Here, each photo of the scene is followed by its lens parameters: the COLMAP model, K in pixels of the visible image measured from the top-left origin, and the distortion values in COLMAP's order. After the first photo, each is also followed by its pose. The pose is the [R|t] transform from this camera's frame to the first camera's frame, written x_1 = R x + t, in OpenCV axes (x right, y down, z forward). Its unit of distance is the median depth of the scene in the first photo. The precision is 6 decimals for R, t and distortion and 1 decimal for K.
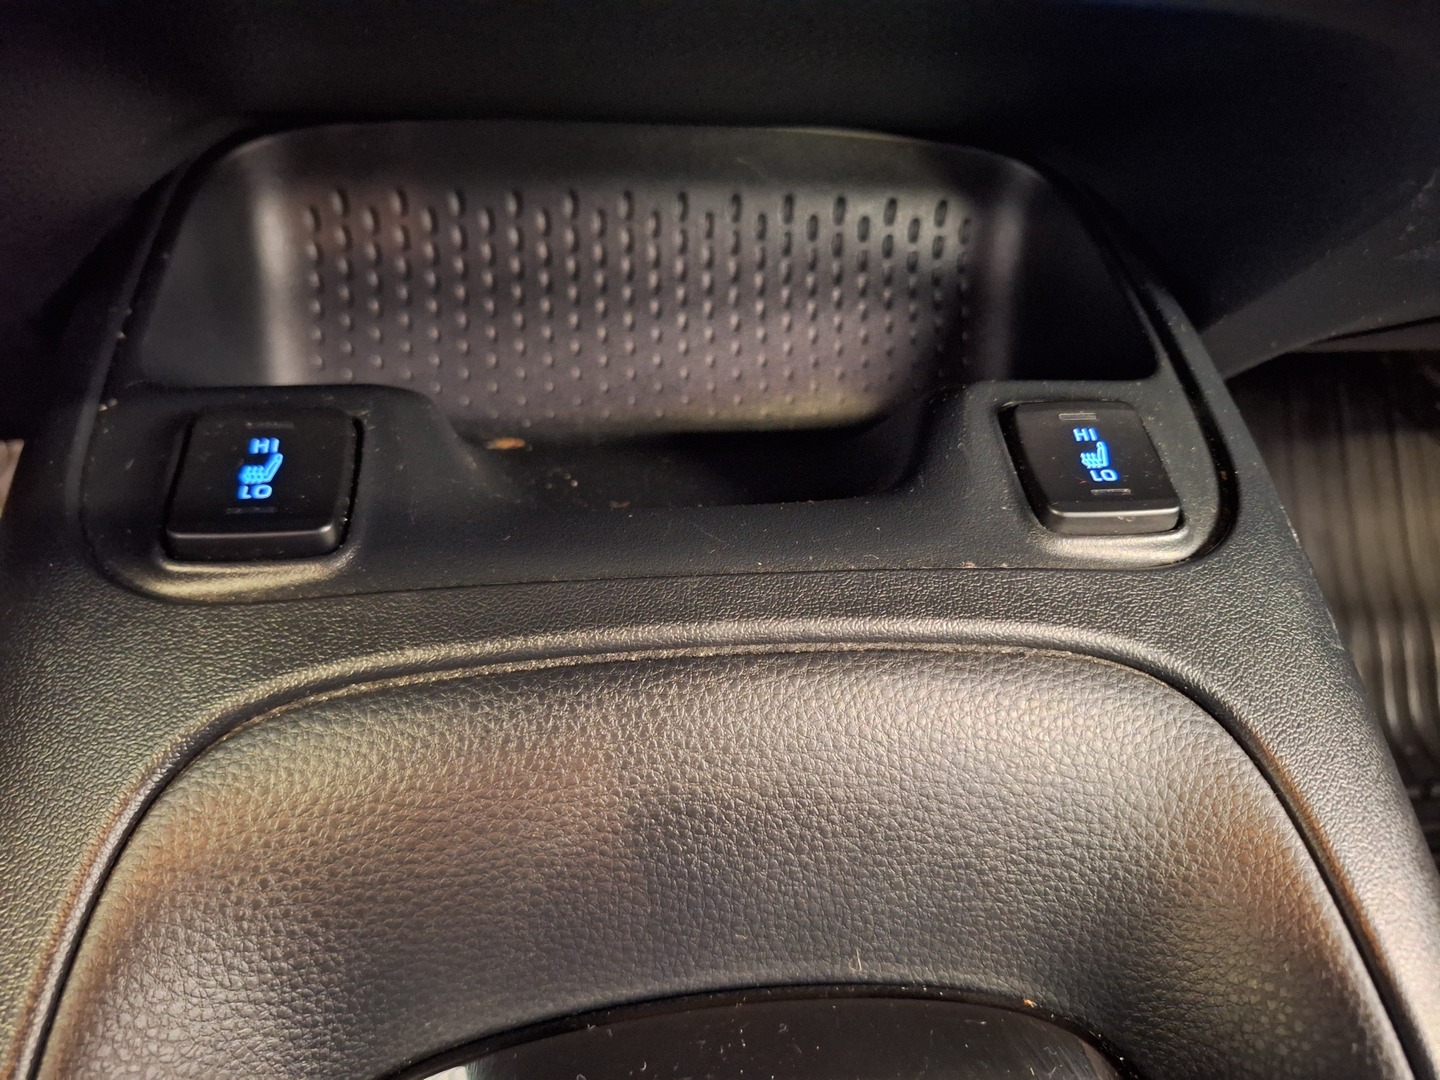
lens RADIAL K [[1016.1, 0, 720.0], [0, 1016.1, 540.0], [0, 0, 1]] dist [0.081185, -0.127004]
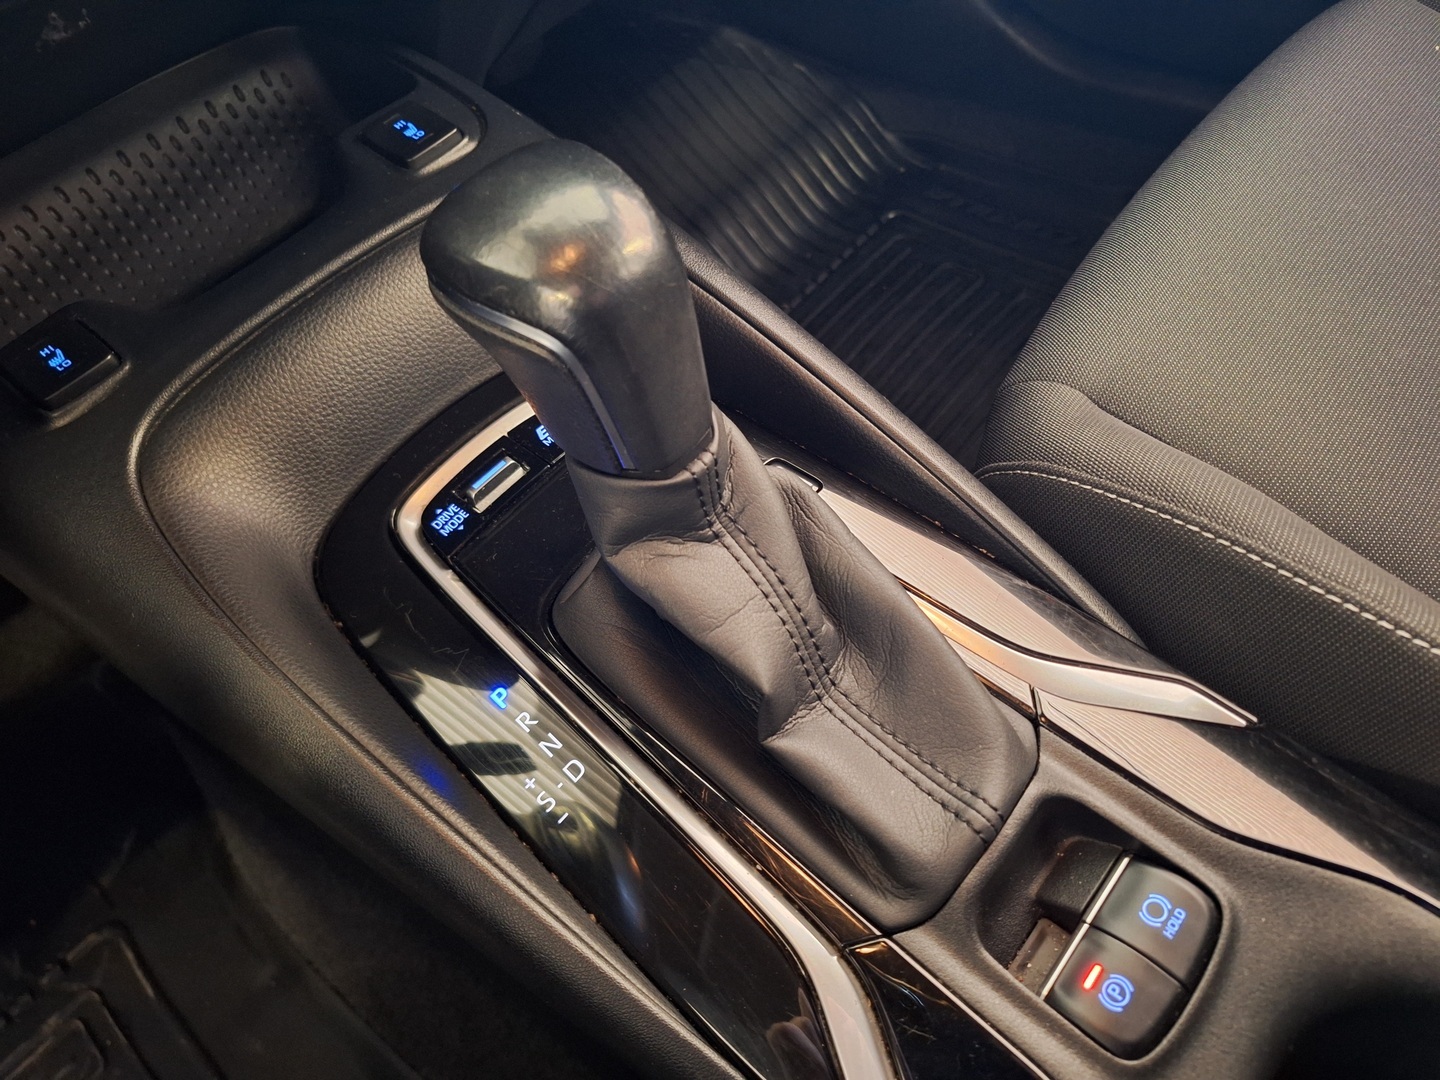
lens RADIAL K [[1016.1, 0, 720.0], [0, 1016.1, 540.0], [0, 0, 1]] dist [0.081185, -0.127004]
pose [[0.713384, -0.643933, 0.276466, -0.272213], [0.608889, 0.764863, 0.210329, 0.477034], [-0.346897, 0.018291, 0.937725, -1.076496]]
